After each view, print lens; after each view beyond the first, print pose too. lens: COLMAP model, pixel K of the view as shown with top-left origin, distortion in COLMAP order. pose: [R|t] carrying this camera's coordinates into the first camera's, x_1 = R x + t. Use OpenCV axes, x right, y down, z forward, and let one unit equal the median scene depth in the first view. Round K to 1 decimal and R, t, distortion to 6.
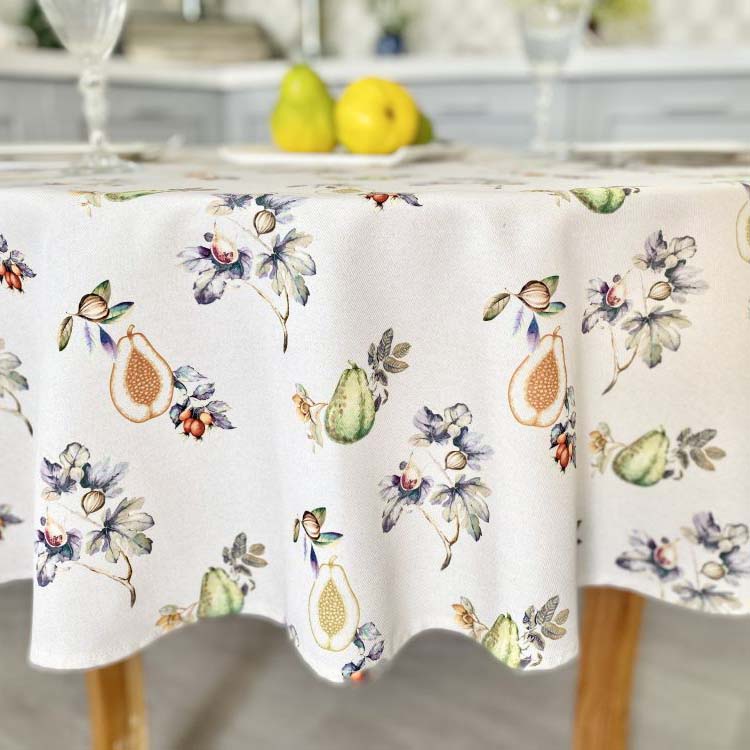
lens RADIAL K [[741.9, 0, 364.3], [0, 741.9, 371.5], [0, 0, 1]] dist [0.131201, -0.284719]
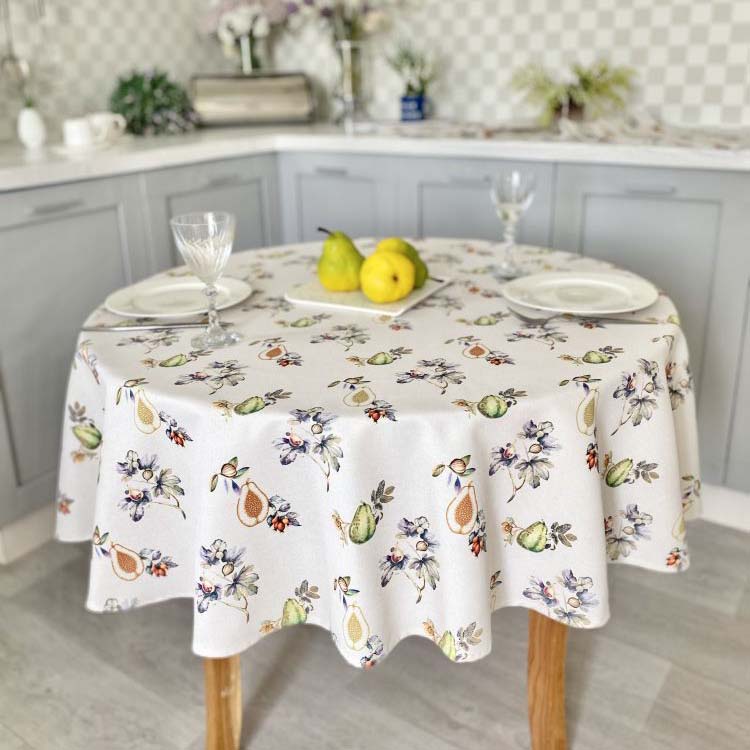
lens RADIAL K [[760.6, 0, 370.4], [0, 760.6, 310.8], [0, 0, 1]] dist [0.067776, -0.092929]
pose [[0.998515, -0.013823, -0.052688, 0.105079], [0.014160, 0.999882, 0.006026, -0.476590], [0.052598, -0.006763, 0.998593, -0.888203]]
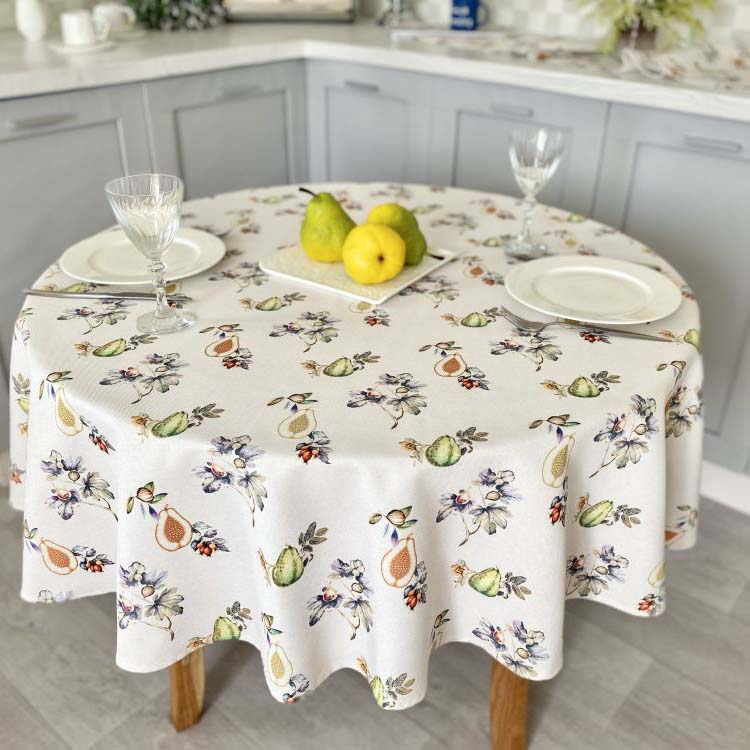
lens RADIAL K [[758.3, 0, 394.2], [0, 758.3, 360.0], [0, 0, 1]] dist [0.094343, -0.184369]
pose [[0.991878, 0.075950, -0.102032, 0.344543], [-0.053246, 0.976422, 0.209201, -0.747152], [0.115515, -0.202069, 0.972535, -0.551506]]
